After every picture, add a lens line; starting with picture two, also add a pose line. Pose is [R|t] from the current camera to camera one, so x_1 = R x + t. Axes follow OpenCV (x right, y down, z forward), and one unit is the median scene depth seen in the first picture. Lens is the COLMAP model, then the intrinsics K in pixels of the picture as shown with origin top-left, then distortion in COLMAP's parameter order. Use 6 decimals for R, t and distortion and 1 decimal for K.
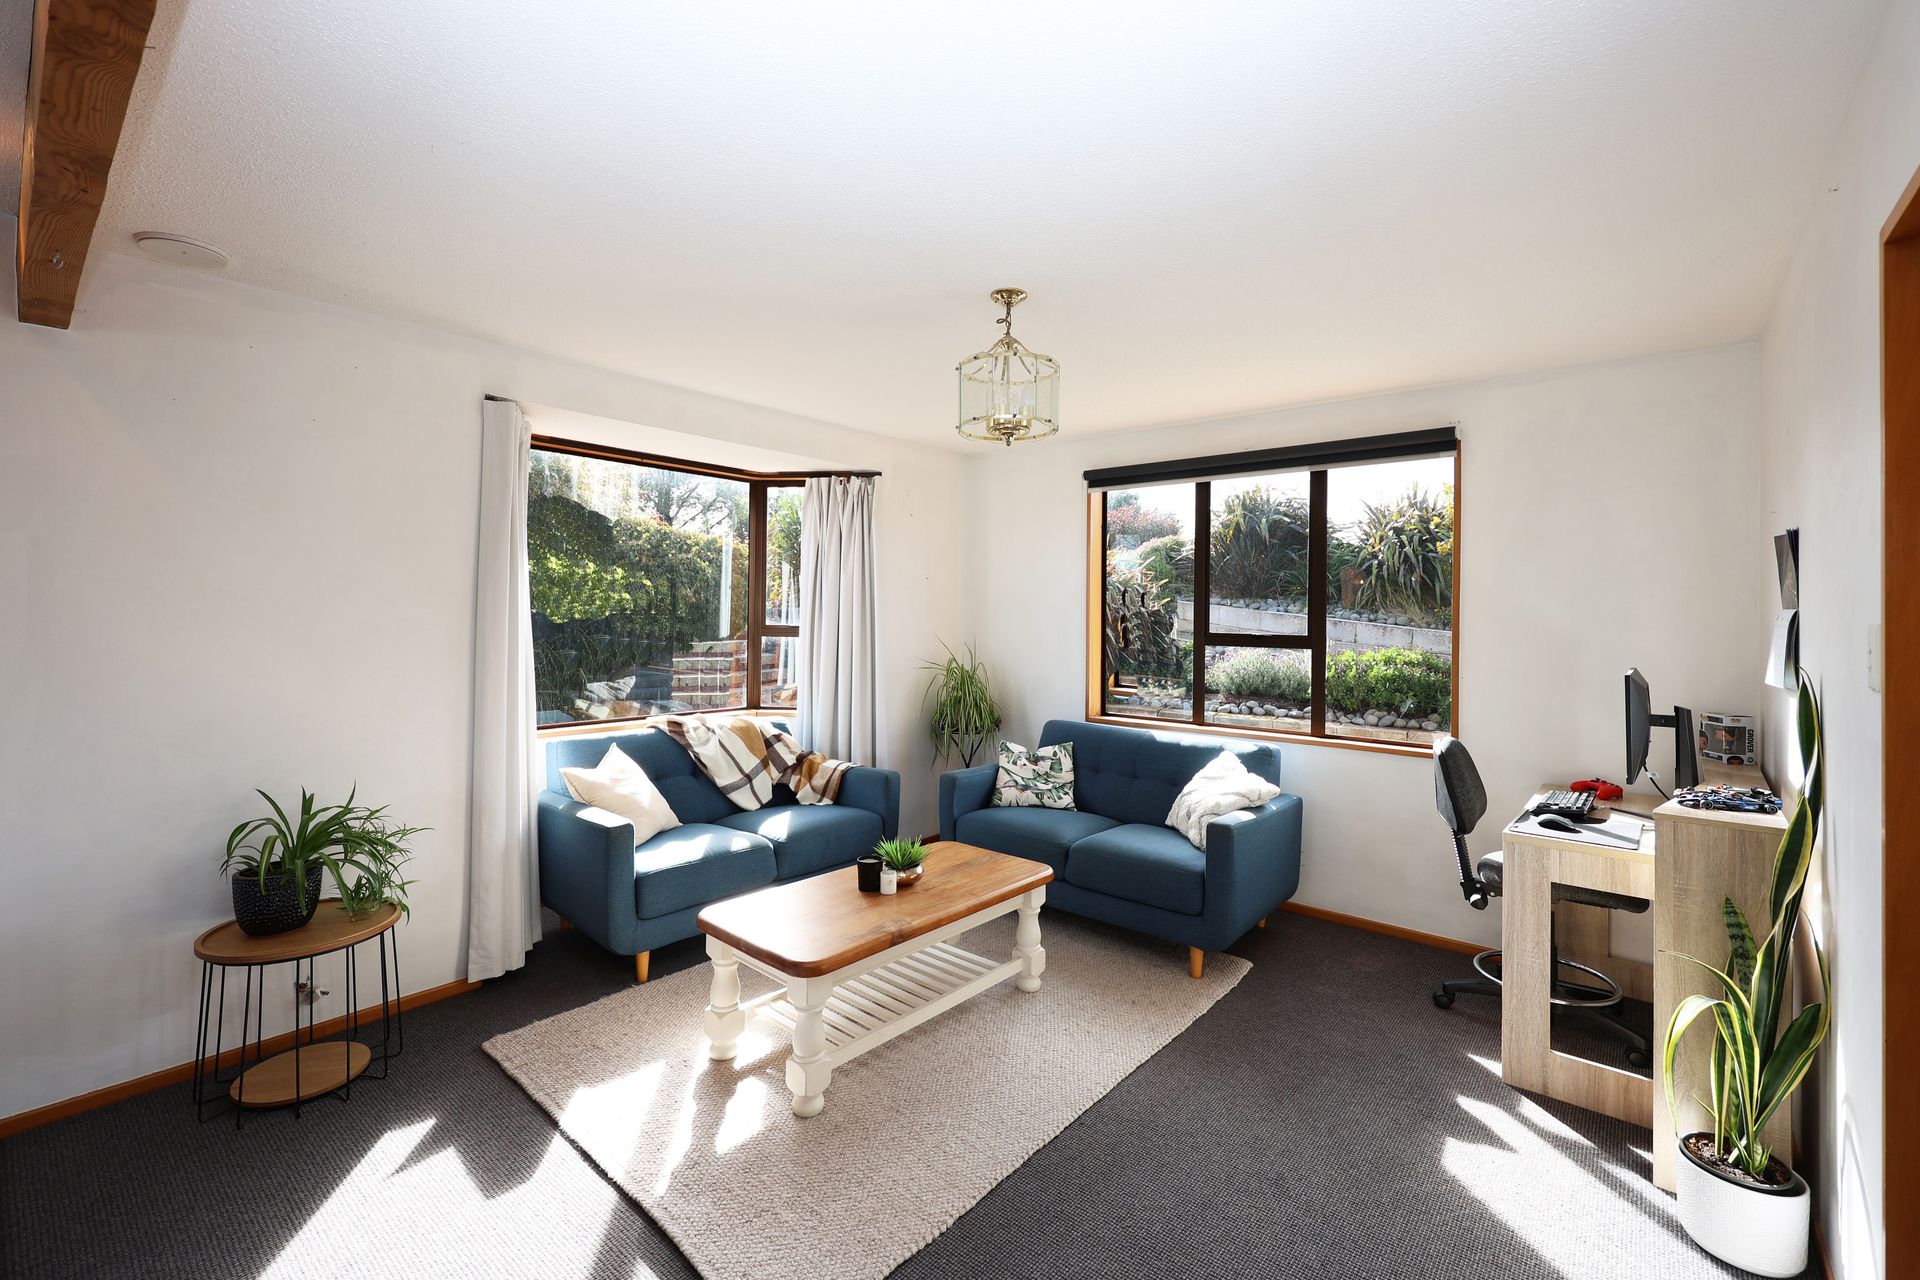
lens RADIAL K [[803.7, 0, 955.8], [0, 803.7, 607.6], [0, 0, 1]] dist [-0.000112, -0.000009]
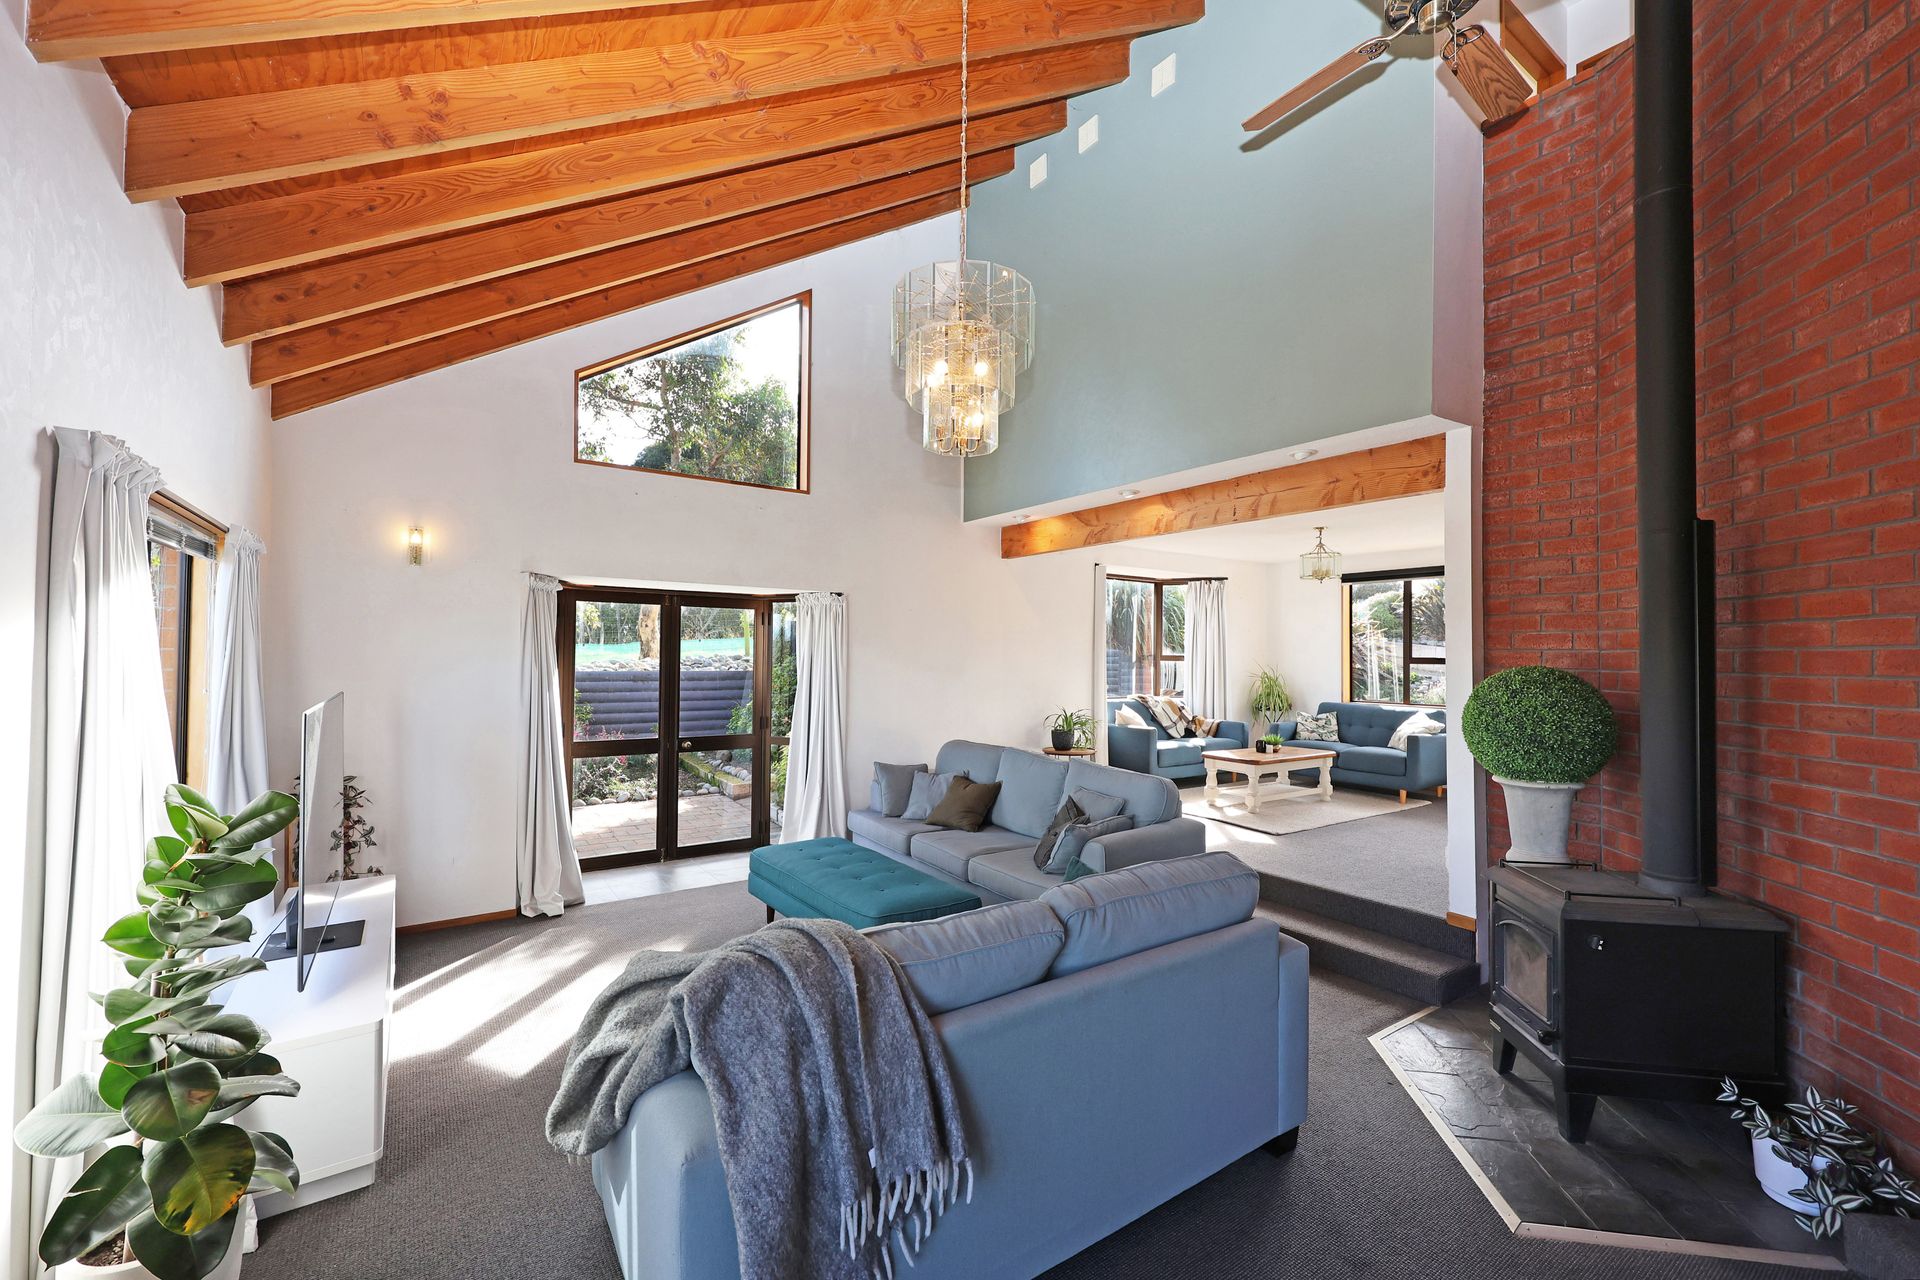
lens RADIAL K [[772.7, 0, 958.8], [0, 772.7, 645.7], [0, 0, 1]] dist [0.000328, 0.000126]
pose [[0.967580, -0.006242, -0.252487, -0.287902], [0.002902, 0.999903, -0.013598, 0.026953], [0.252547, 0.012425, 0.967505, -1.144092]]
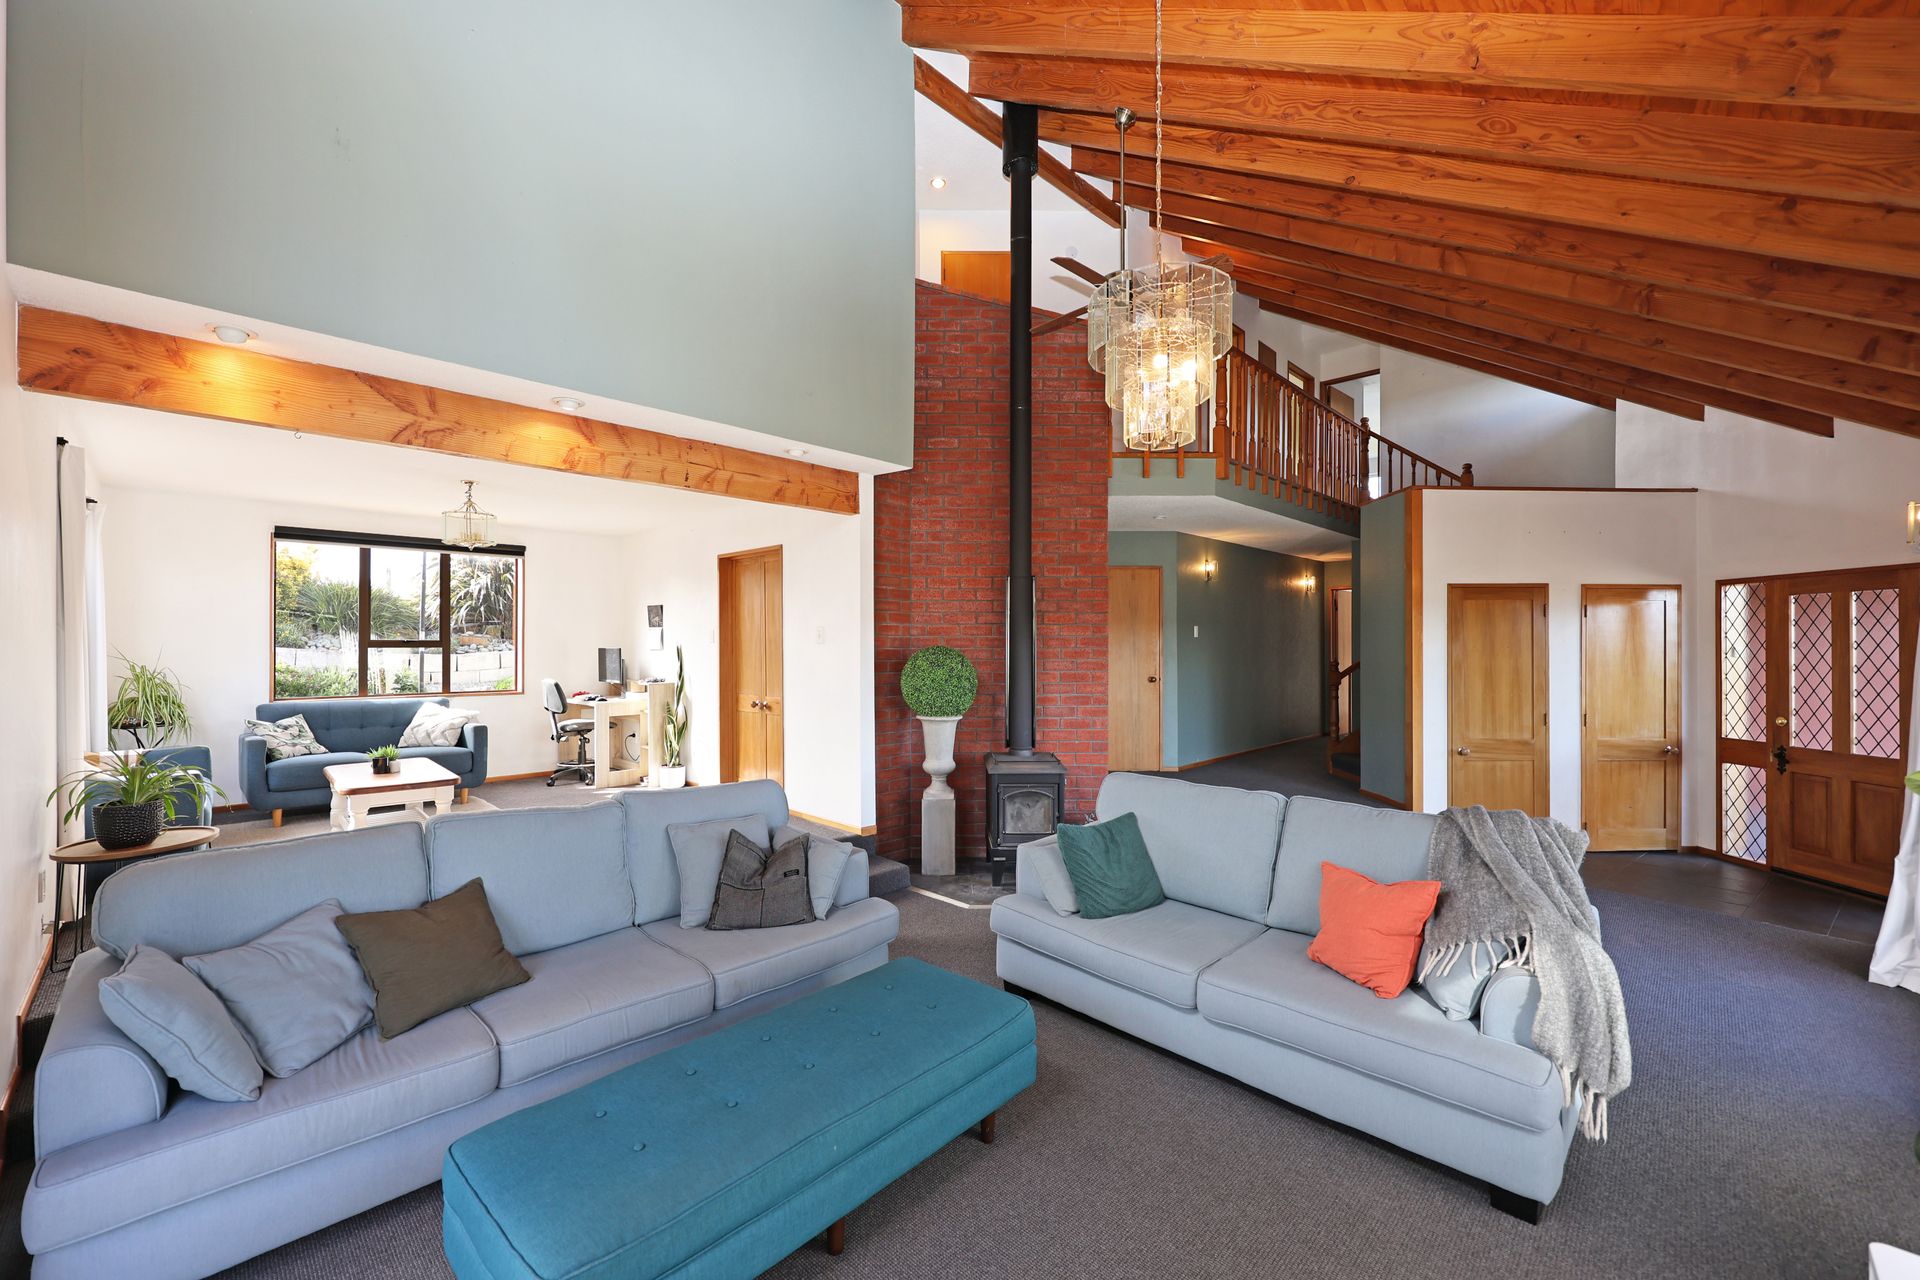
lens RADIAL K [[772.7, 0, 958.8], [0, 772.7, 645.7], [0, 0, 1]] dist [0.000328, 0.000126]
pose [[0.067220, -0.013537, 0.997646, -1.231830], [-0.002004, 0.999904, 0.013703, 0.020599], [-0.997736, -0.002921, 0.067187, -0.309797]]
